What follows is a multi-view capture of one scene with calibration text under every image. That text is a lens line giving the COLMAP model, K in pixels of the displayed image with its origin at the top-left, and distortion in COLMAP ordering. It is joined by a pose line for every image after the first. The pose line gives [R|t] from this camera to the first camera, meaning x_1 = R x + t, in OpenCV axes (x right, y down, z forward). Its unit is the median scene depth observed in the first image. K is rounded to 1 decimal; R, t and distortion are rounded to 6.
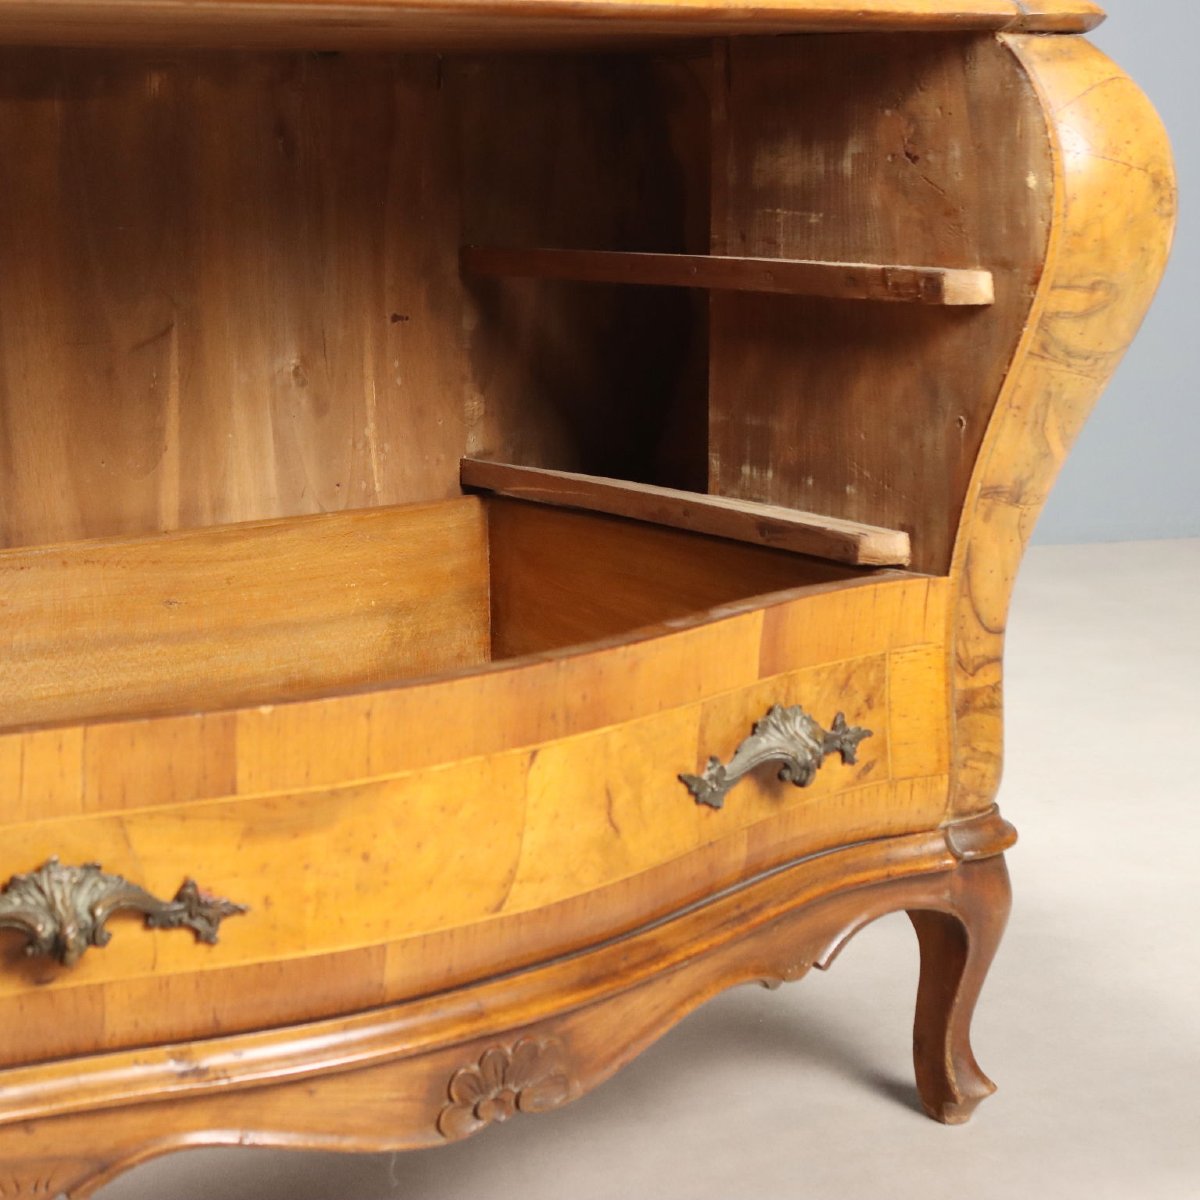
lens RADIAL K [[2327.0, 0, 617.8], [0, 2327.0, 539.2], [0, 0, 1]] dist [-0.028009, 0.000000]
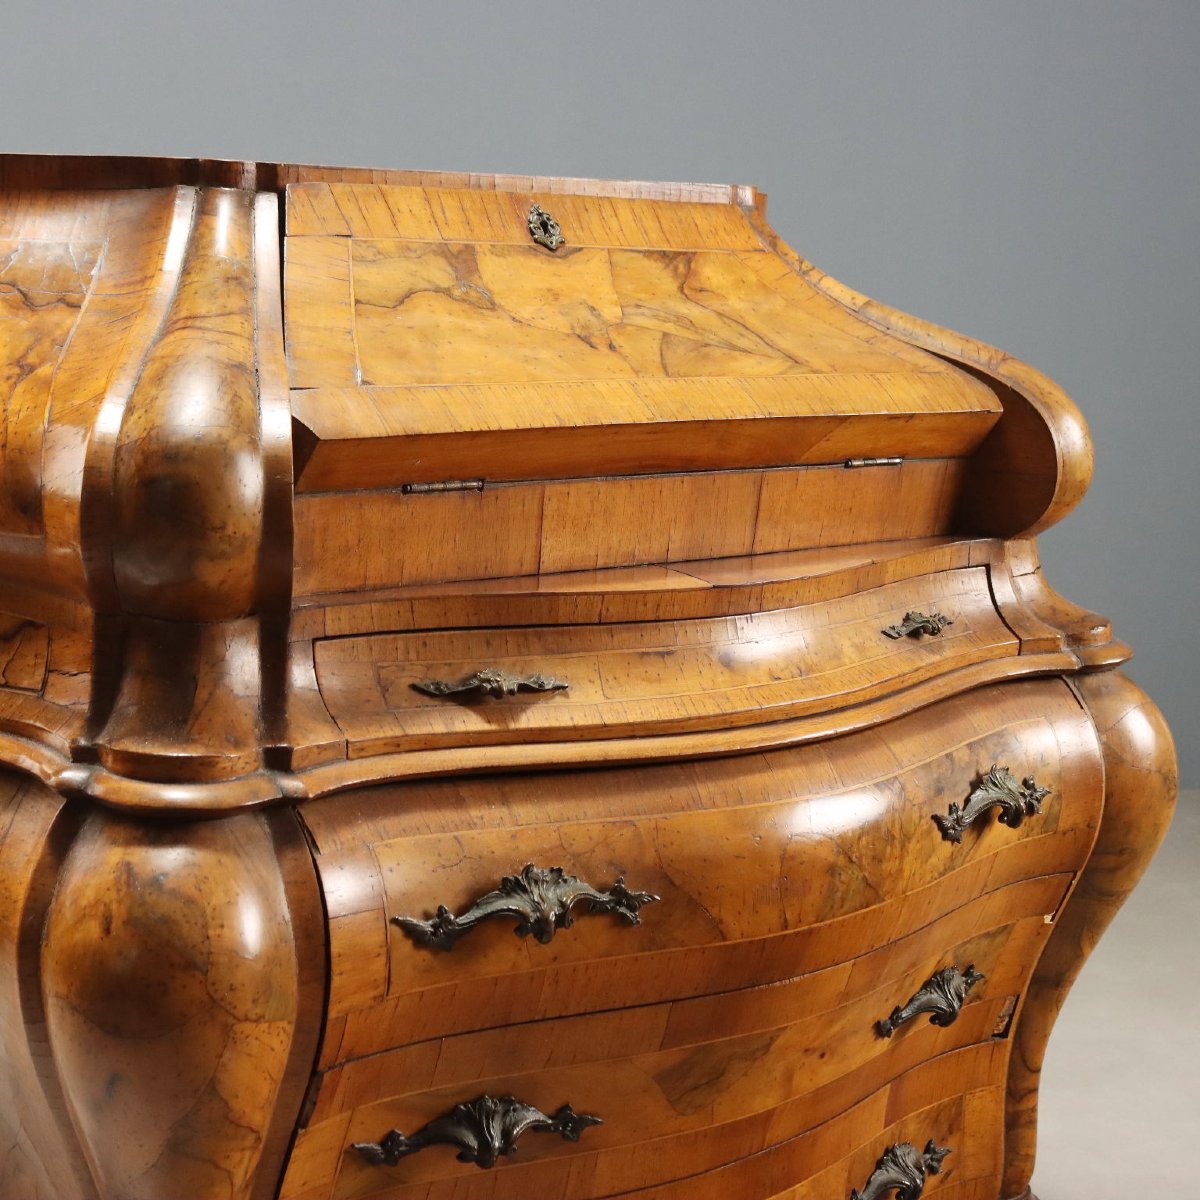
lens RADIAL K [[2081.2, 0, 597.8], [0, 2081.2, 606.7], [0, 0, 1]] dist [-0.071995, 0.000000]
pose [[0.998965, 0.026794, 0.036761, -0.169870], [-0.026271, 0.999547, -0.014653, -0.236653], [-0.037137, 0.013672, 0.999217, -0.262930]]
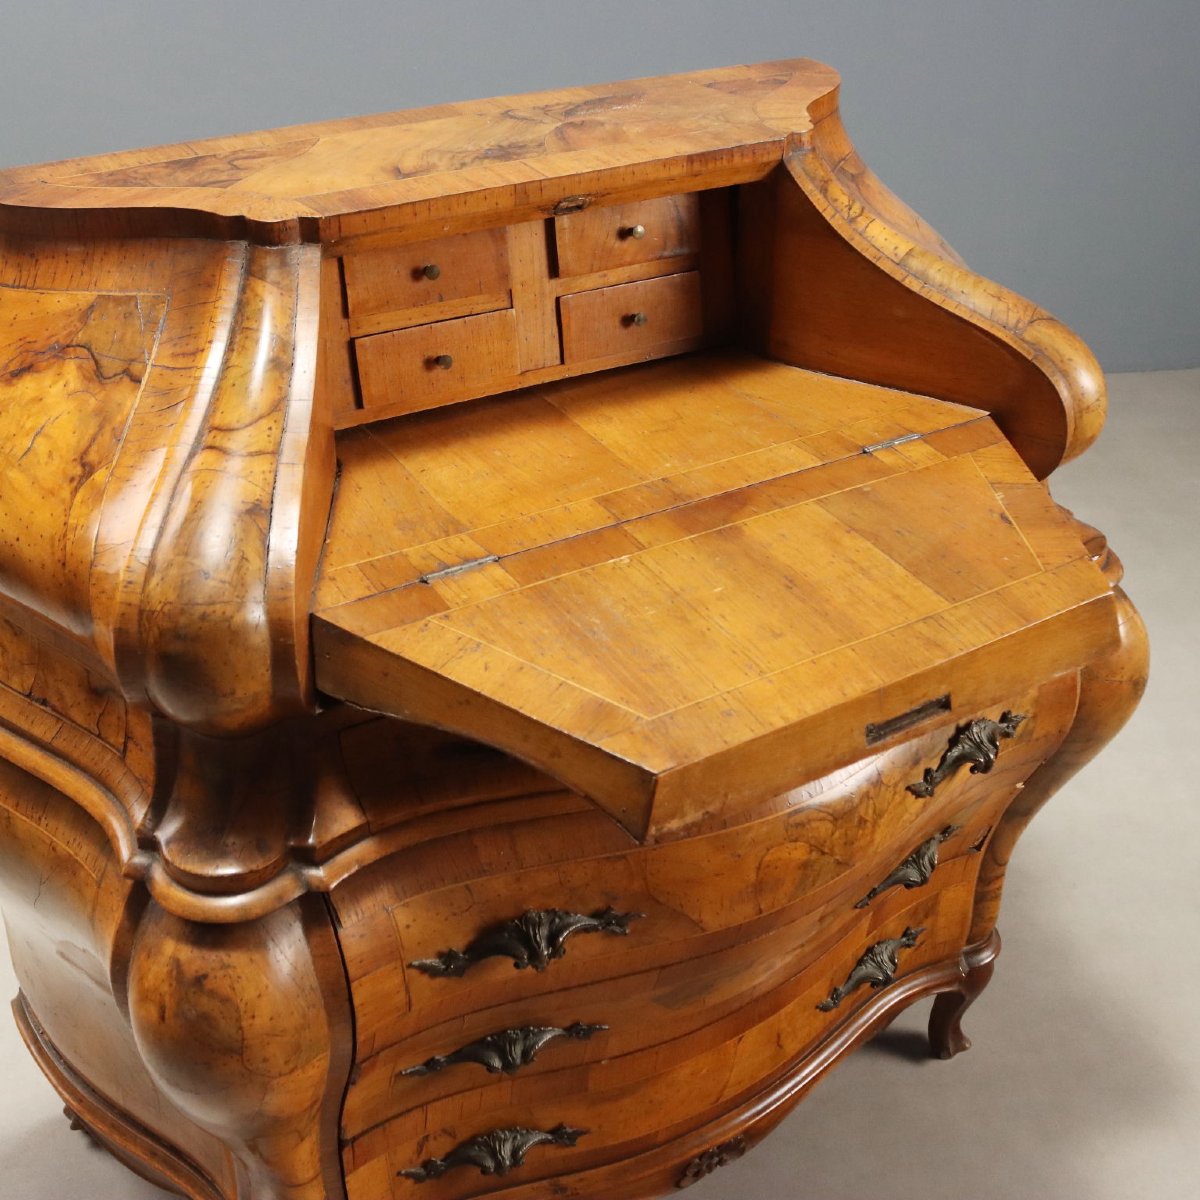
lens RADIAL K [[1490.7, 0, 595.4], [0, 1490.7, 598.3], [0, 0, 1]] dist [-0.128621, 0.000000]
pose [[0.994041, 0.063290, -0.088750, -0.062660], [-0.026795, 0.931072, 0.363851, -0.594799], [0.105661, -0.359305, 0.927219, 0.017393]]
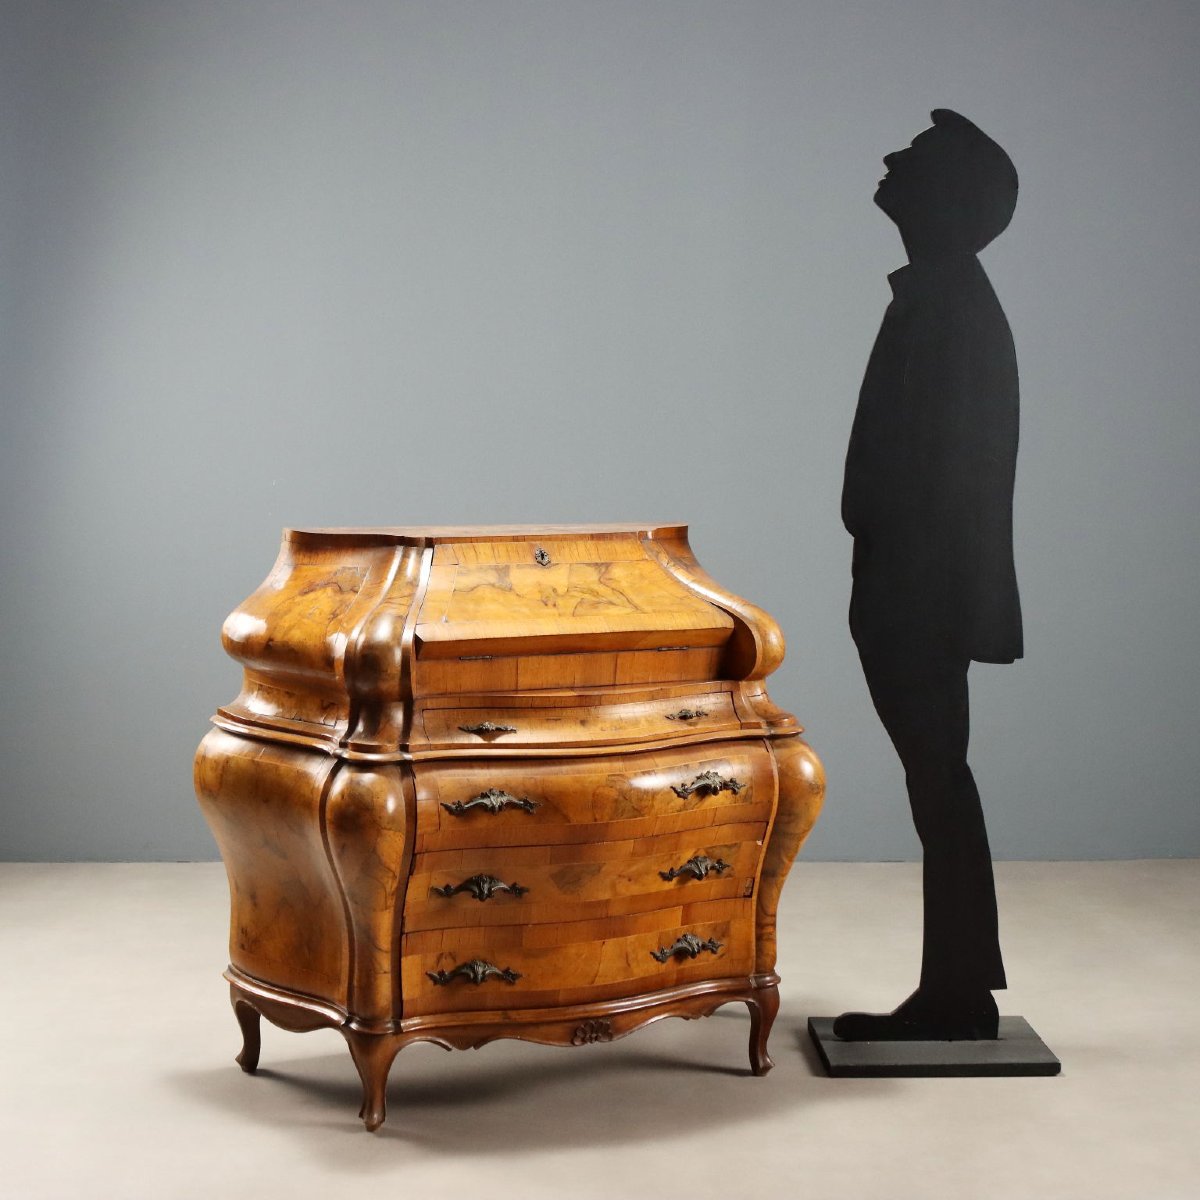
lens RADIAL K [[2081.2, 0, 601.3], [0, 2081.2, 600.8], [0, 0, 1]] dist [-0.071995, 0.000000]
pose [[0.977263, 0.031334, -0.209702, 0.571375], [-0.050038, 0.995167, -0.084489, -0.151470], [0.206041, 0.093061, 0.974108, -2.039654]]
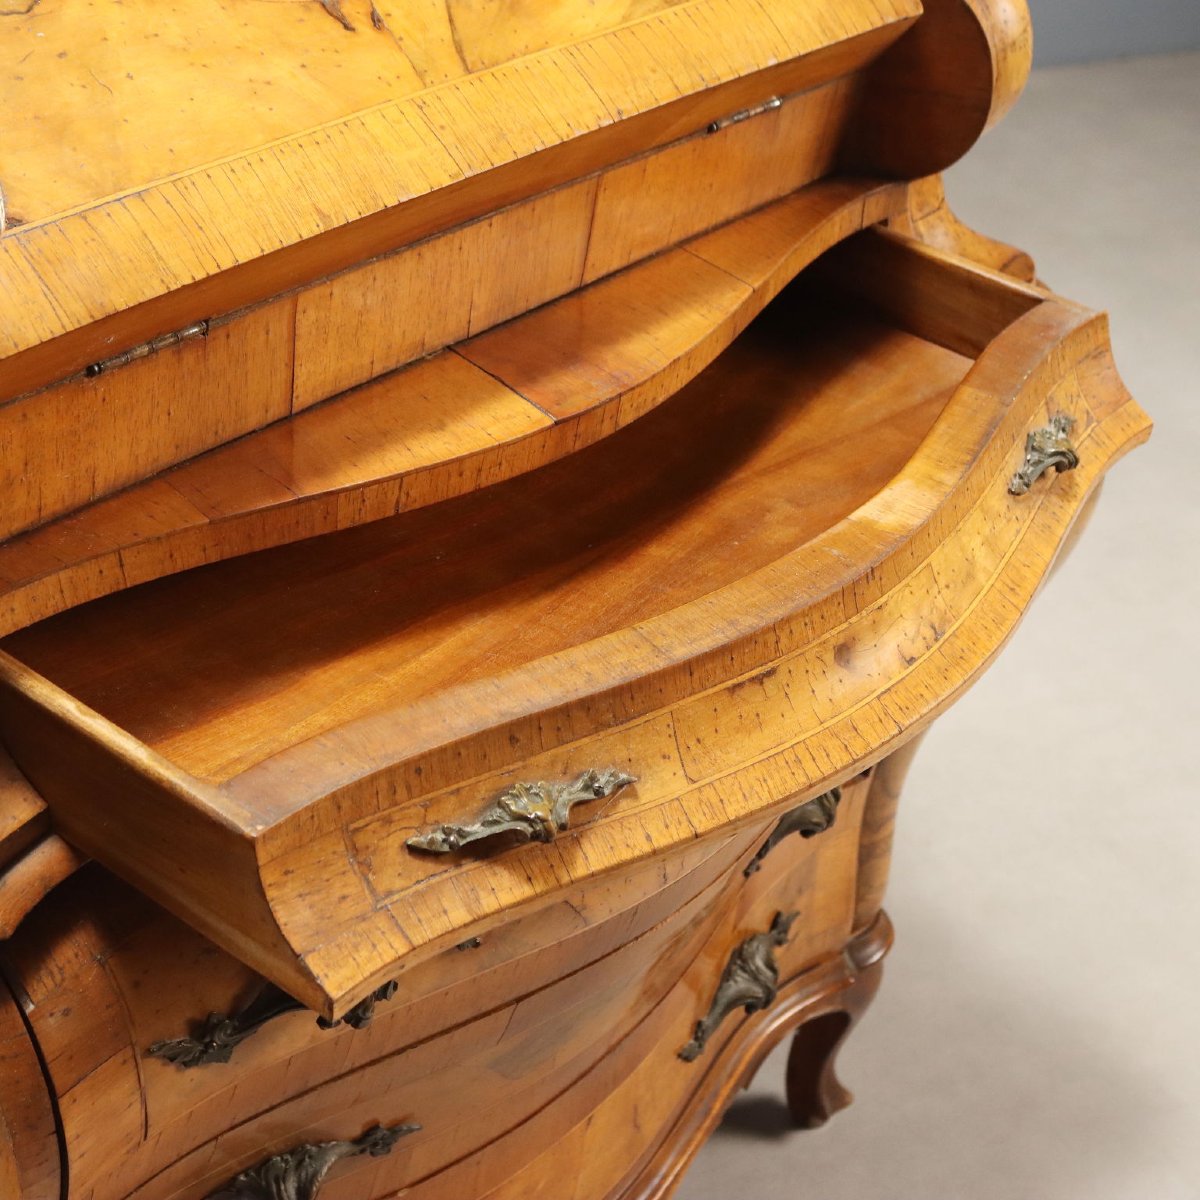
lens RADIAL K [[2327.0, 0, 599.0], [0, 2327.0, 594.6], [0, 0, 1]] dist [-0.028009, 0.000000]
pose [[0.975426, -0.061407, 0.211599, -0.231384], [-0.021936, 0.928539, 0.370586, -0.511341], [-0.219234, -0.366121, 0.904374, 0.055092]]
